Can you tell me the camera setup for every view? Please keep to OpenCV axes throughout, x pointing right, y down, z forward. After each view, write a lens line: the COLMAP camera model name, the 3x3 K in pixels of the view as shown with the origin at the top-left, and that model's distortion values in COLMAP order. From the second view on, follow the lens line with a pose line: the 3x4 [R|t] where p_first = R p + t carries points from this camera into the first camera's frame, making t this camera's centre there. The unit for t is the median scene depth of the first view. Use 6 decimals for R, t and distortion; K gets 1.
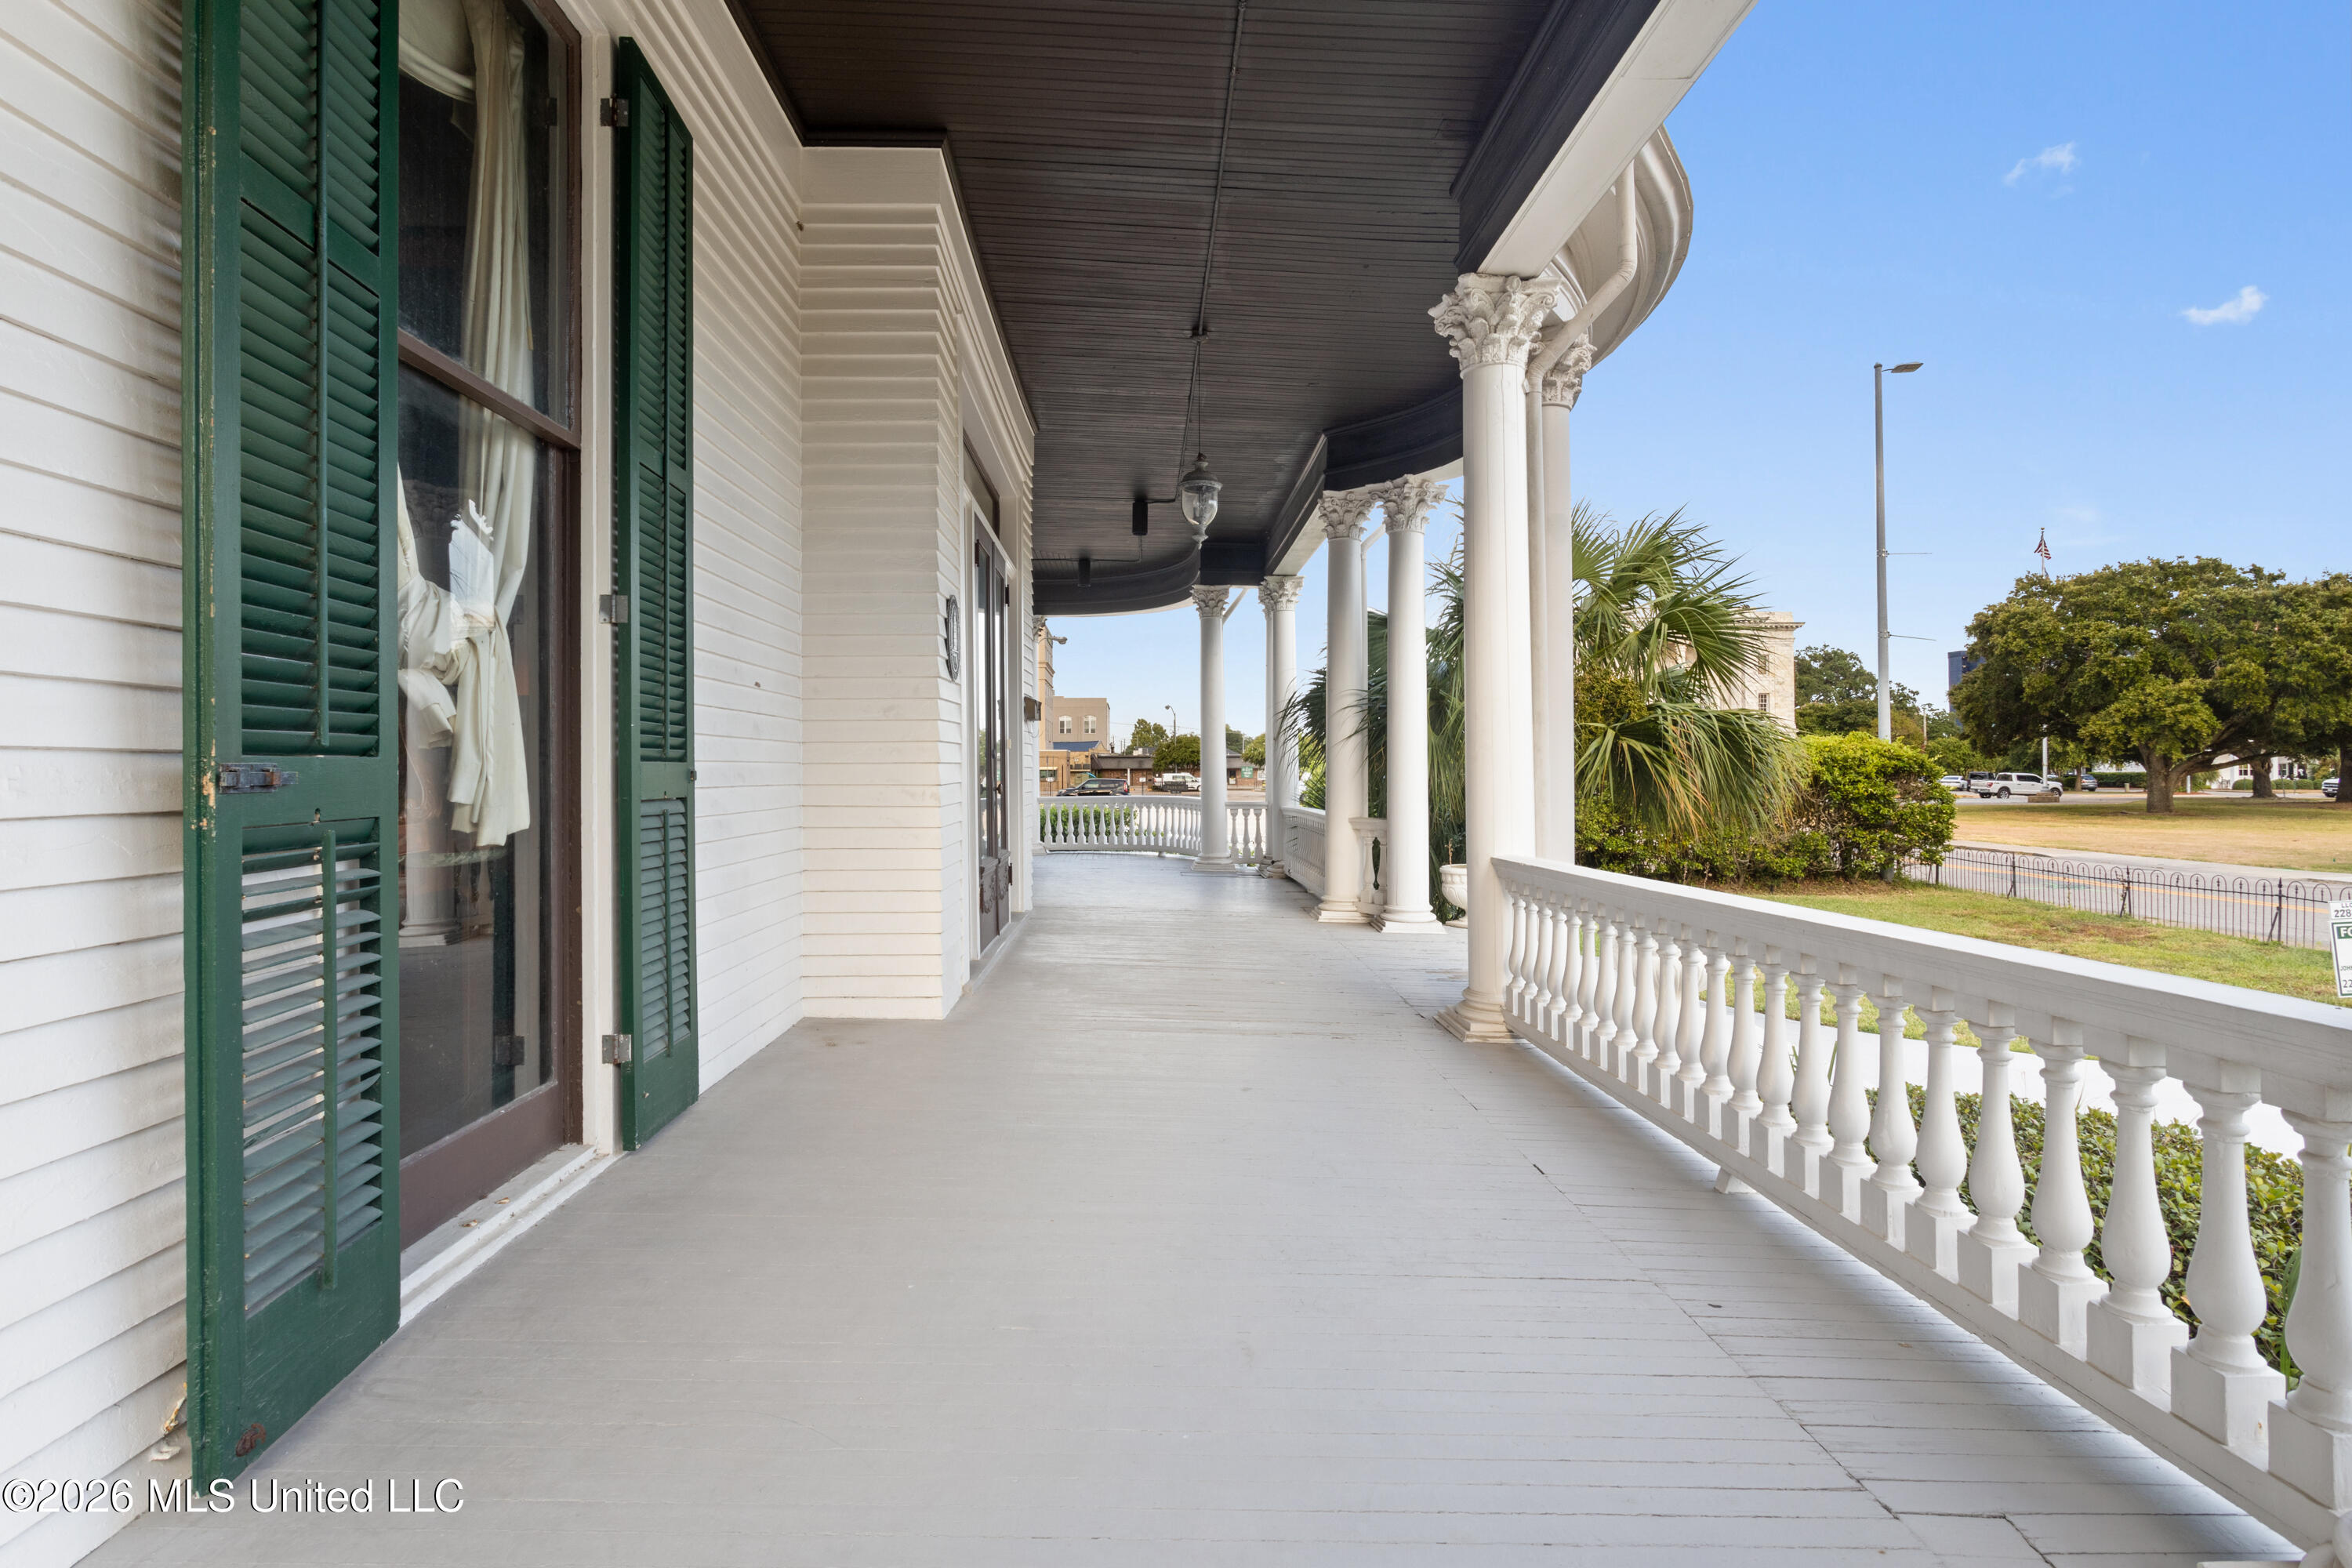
lens RADIAL K [[1226.9, 0, 1174.2], [0, 1226.9, 767.7], [0, 0, 1]] dist [0.006802, 0.001616]
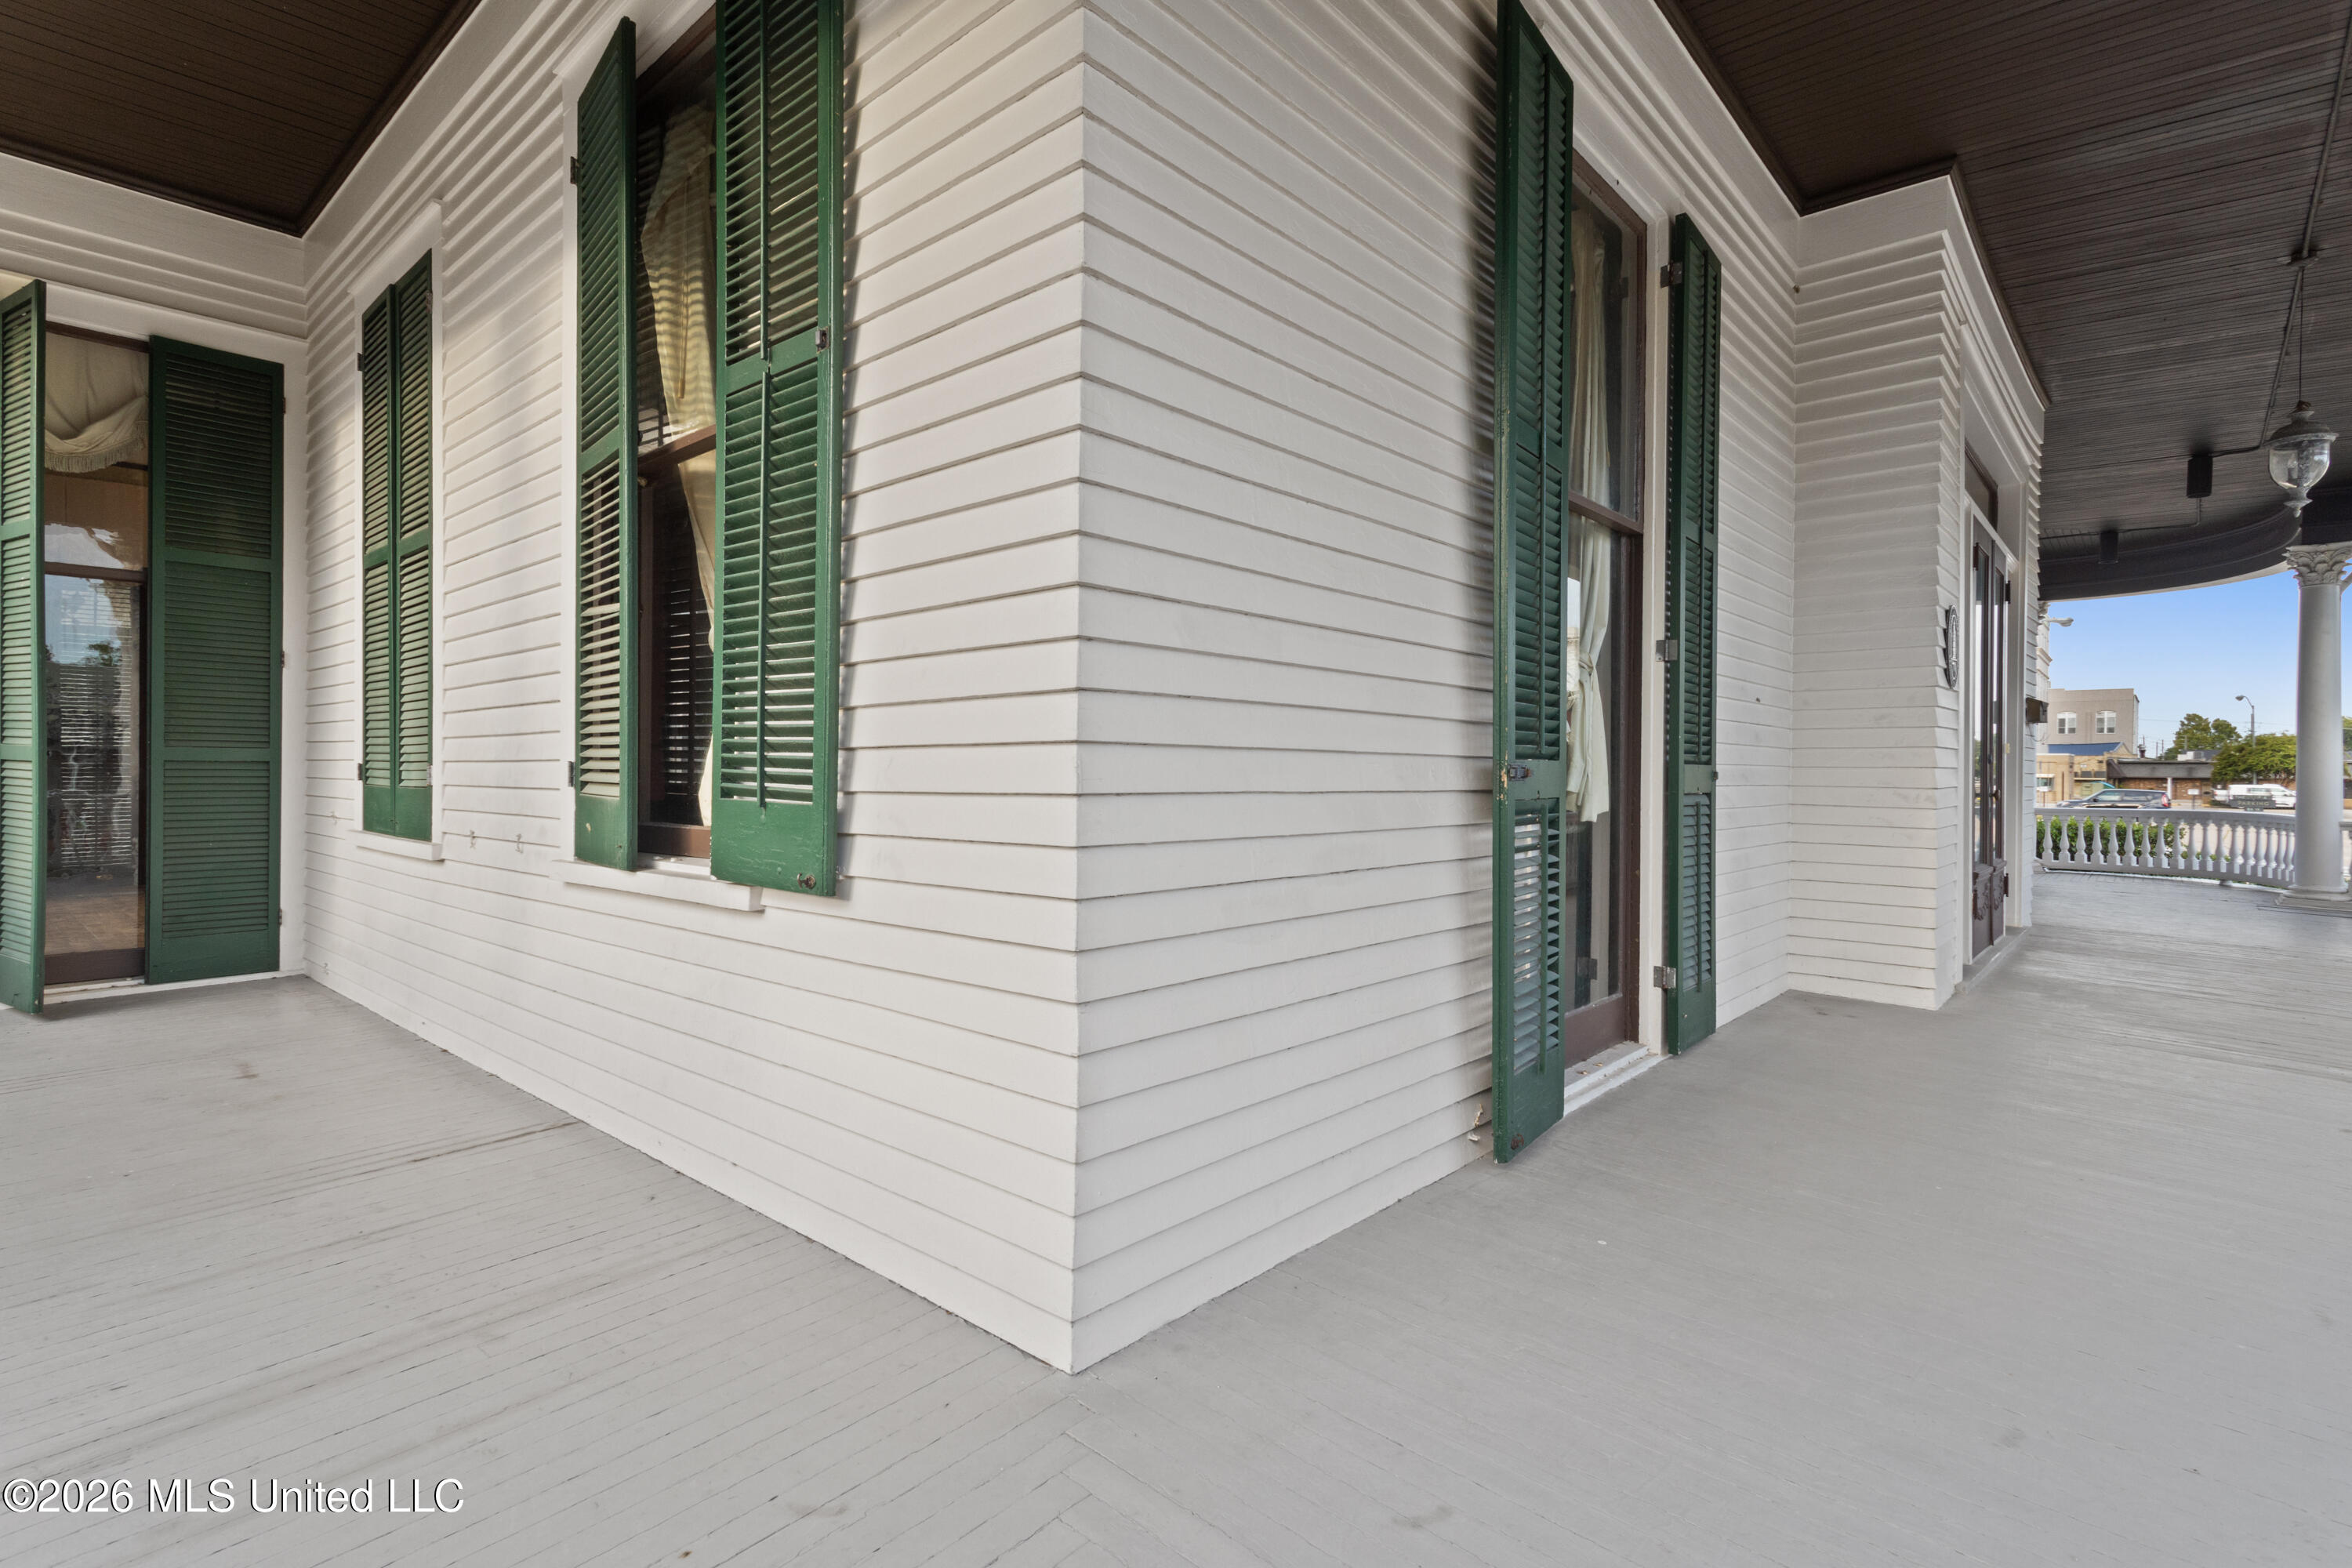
lens RADIAL K [[1121.7, 0, 1167.0], [0, 1121.7, 782.3], [0, 0, 1]] dist [0.001057, 0.001020]
pose [[0.720086, 0.018219, -0.693646, 0.002235], [-0.010659, 0.999828, 0.015196, 0.001445], [0.693803, -0.003549, 0.720156, -0.208043]]
